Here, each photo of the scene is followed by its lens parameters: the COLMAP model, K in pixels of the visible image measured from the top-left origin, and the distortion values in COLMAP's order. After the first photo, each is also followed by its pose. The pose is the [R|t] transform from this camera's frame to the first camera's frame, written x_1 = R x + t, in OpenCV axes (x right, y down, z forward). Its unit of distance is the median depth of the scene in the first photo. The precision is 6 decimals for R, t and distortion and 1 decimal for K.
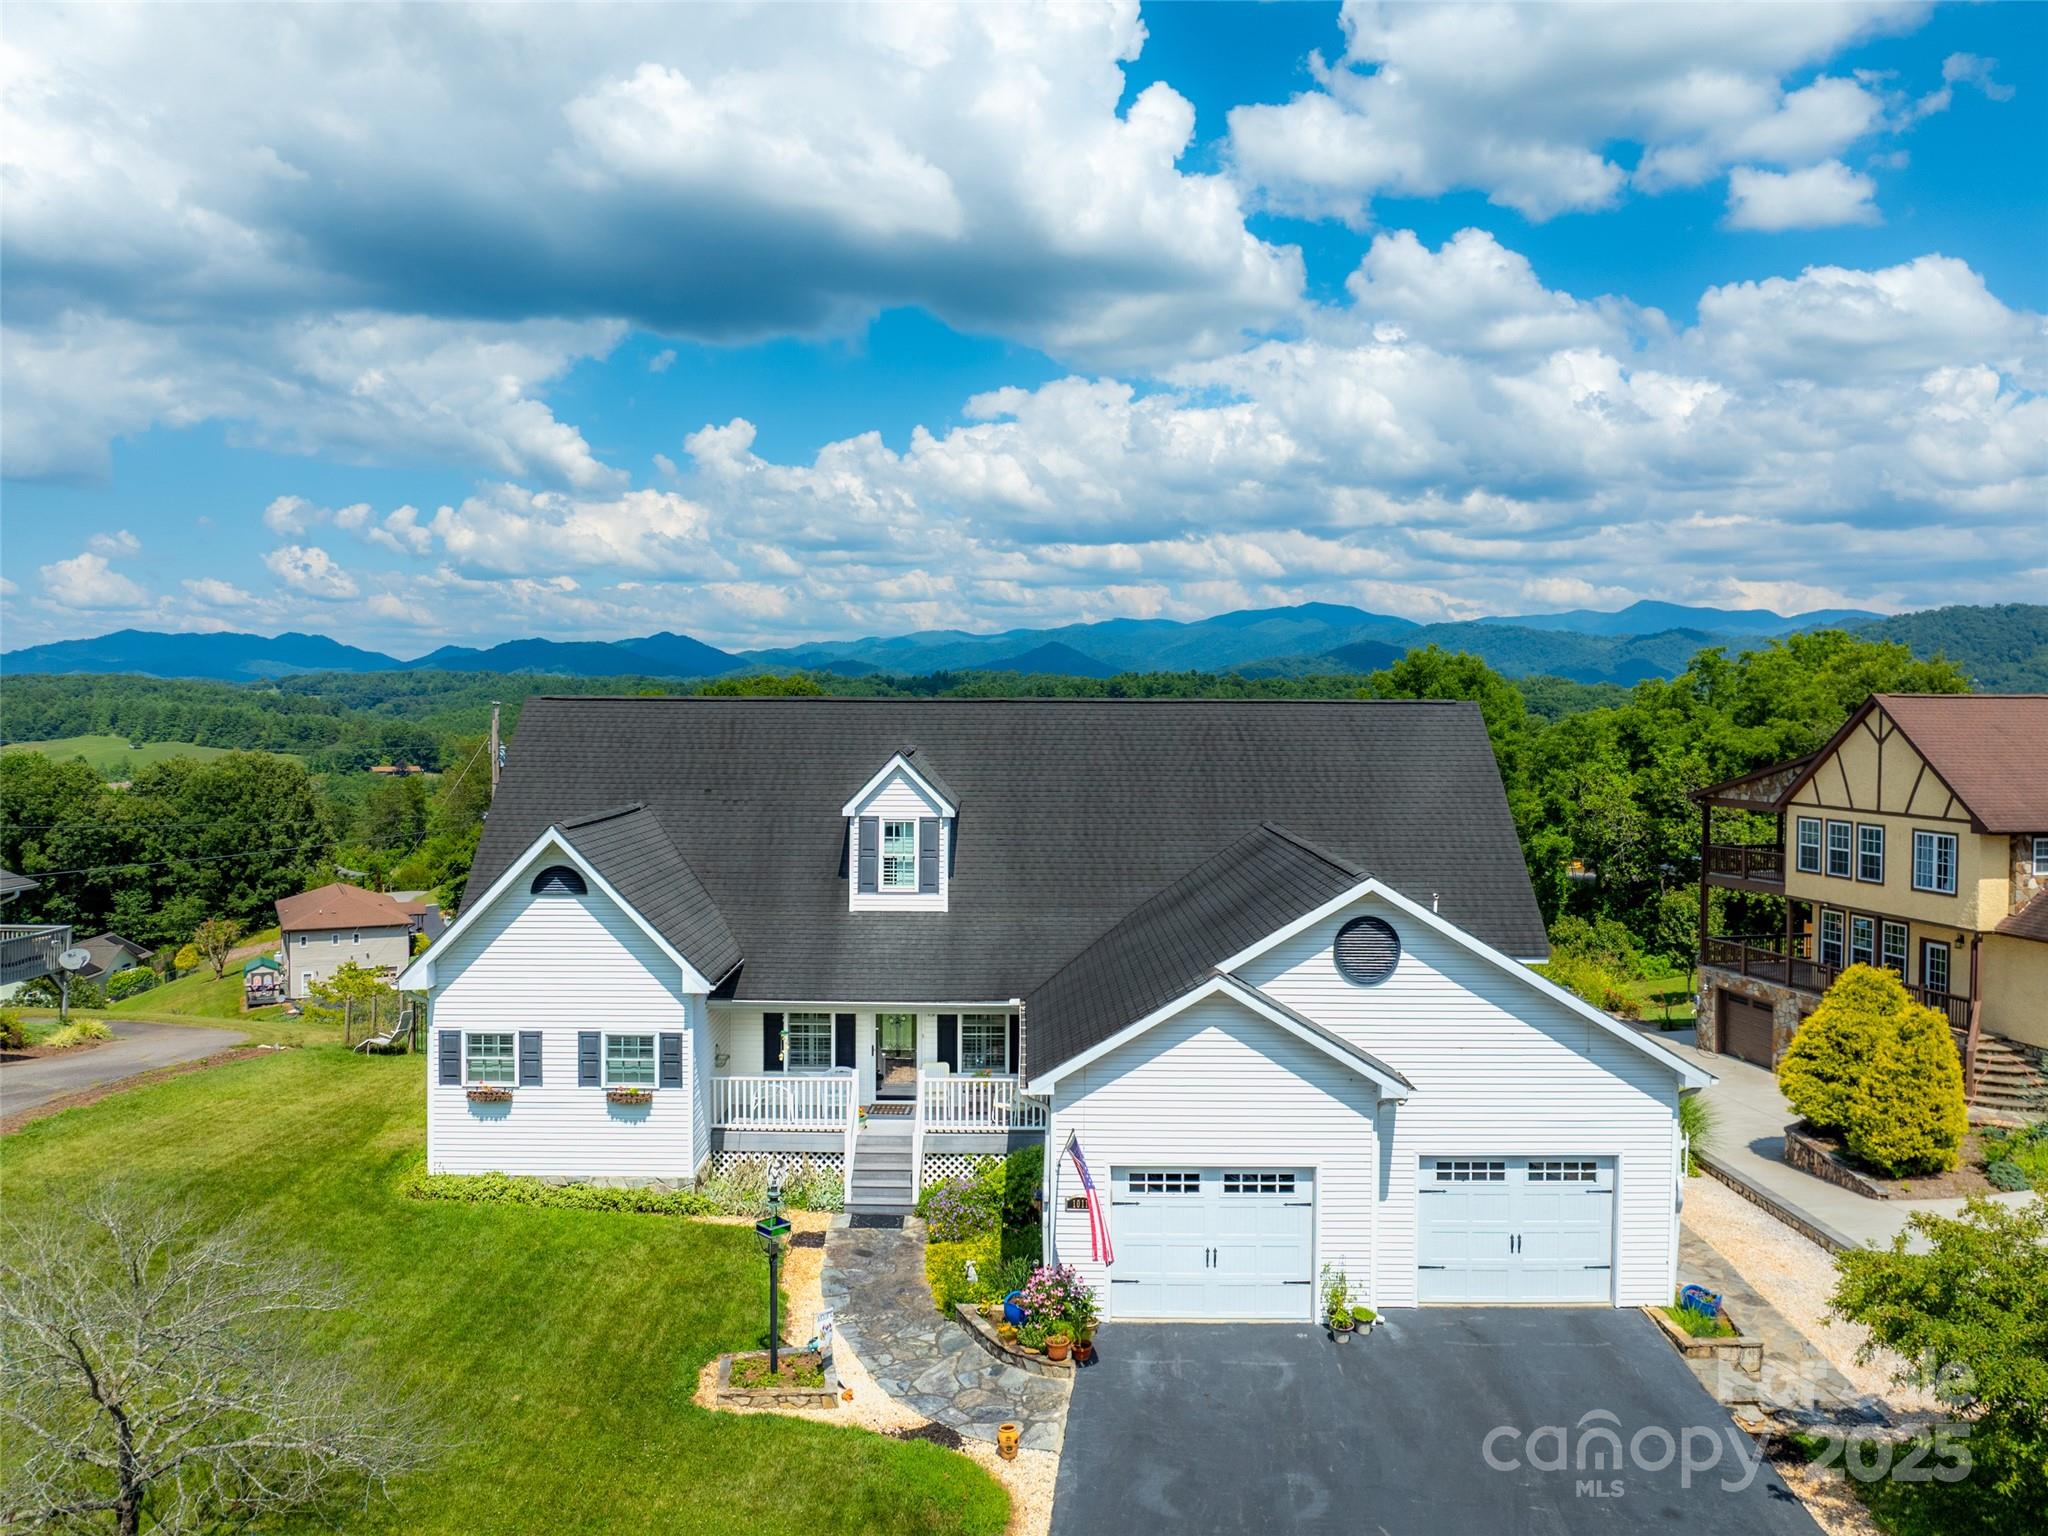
lens RADIAL K [[1514.0, 0, 1015.2], [0, 1514.0, 761.7], [0, 0, 1]] dist [-0.032568, -0.007946]
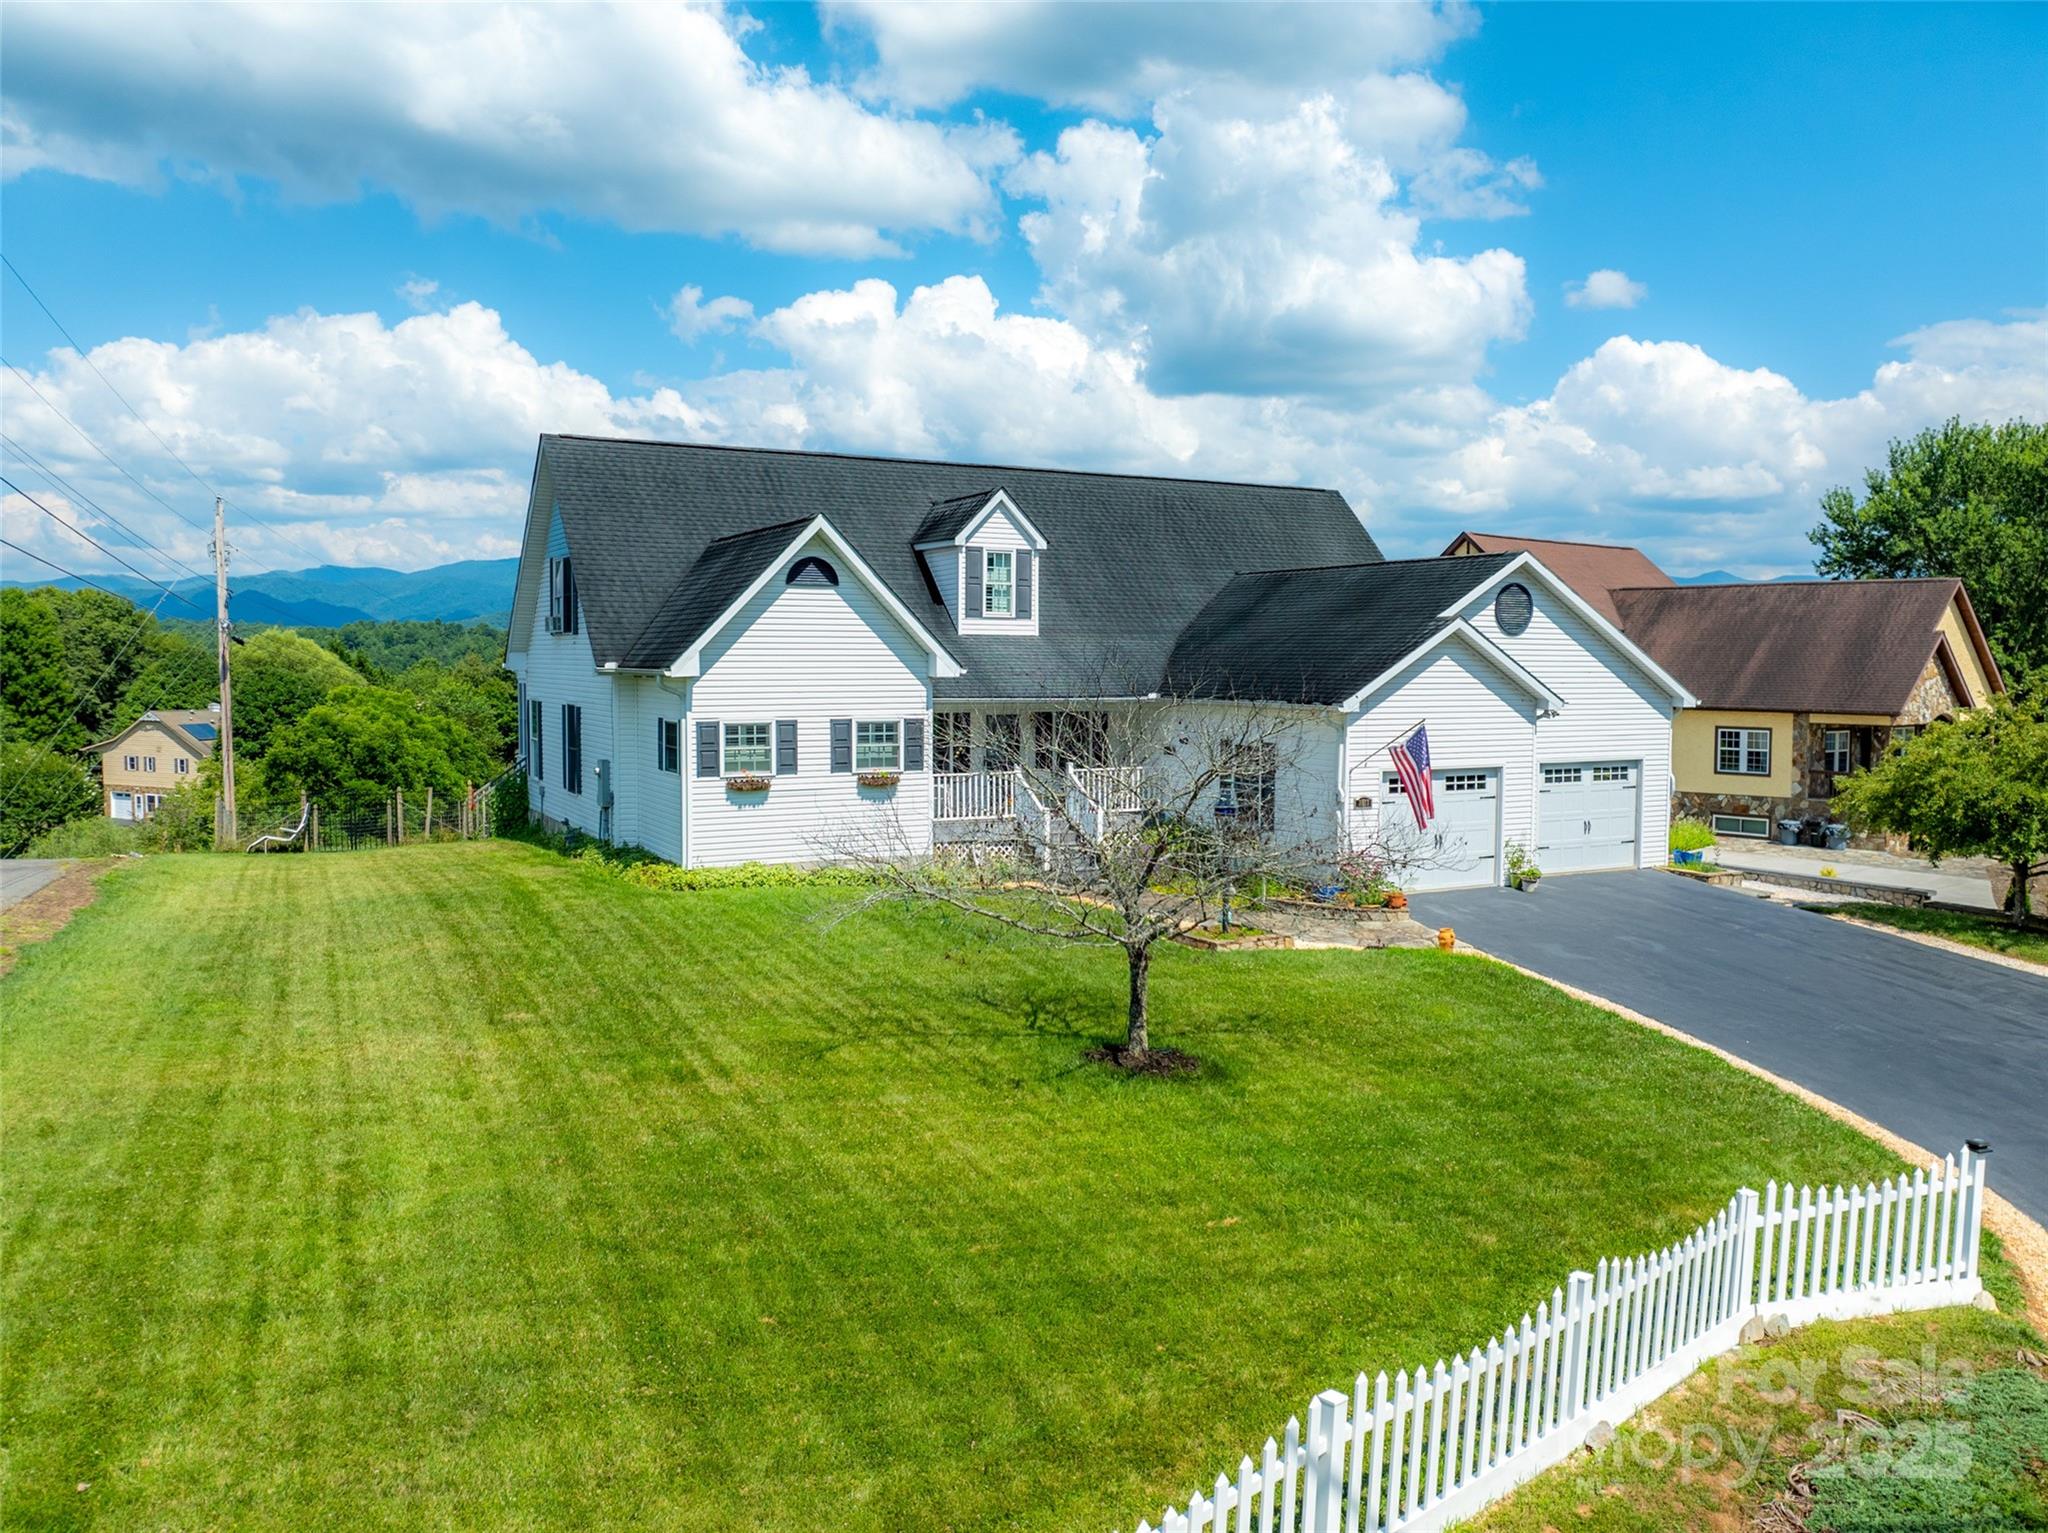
lens RADIAL K [[1514.0, 0, 1040.7], [0, 1514.0, 788.0], [0, 0, 1]] dist [-0.032568, -0.007946]
pose [[0.880665, -0.042040, 0.471870, -0.654601], [0.018807, 0.998372, 0.053846, 0.172497], [-0.473365, -0.038546, 0.880022, 0.015864]]
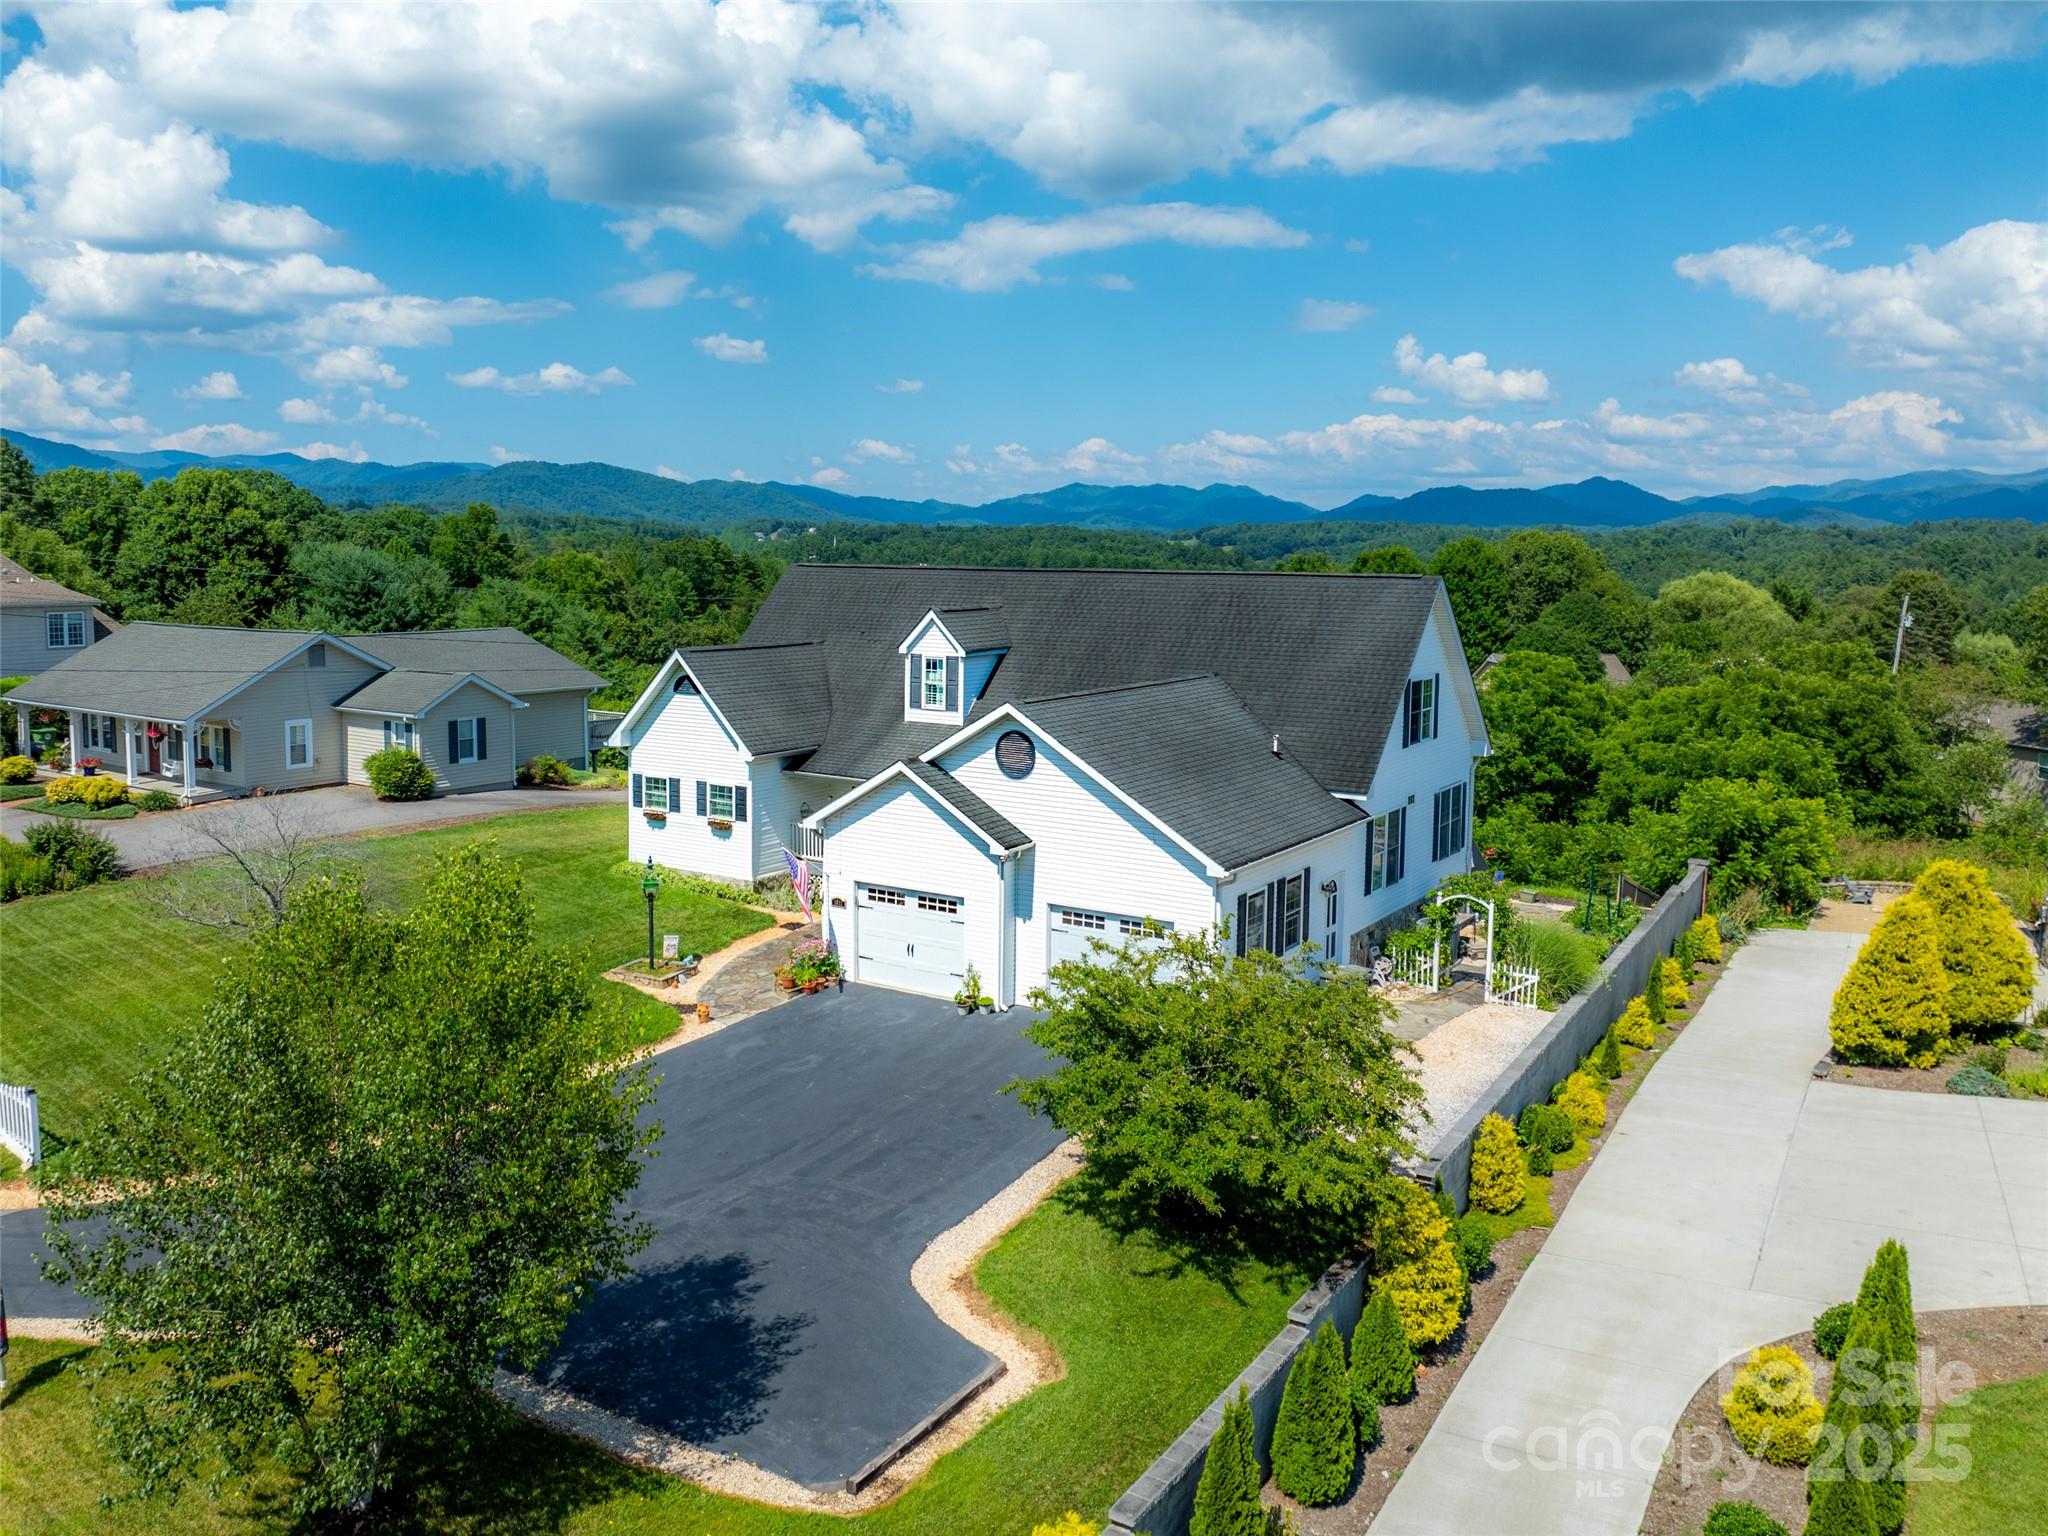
lens RADIAL K [[1581.4, 0, 1032.5], [0, 1581.4, 753.5], [0, 0, 1]] dist [-0.035600, 0.003680]
pose [[0.850594, 0.072134, -0.520852, 0.867464], [-0.028041, 0.995359, 0.092056, -0.011328], [0.525075, -0.063697, 0.848669, -0.215791]]
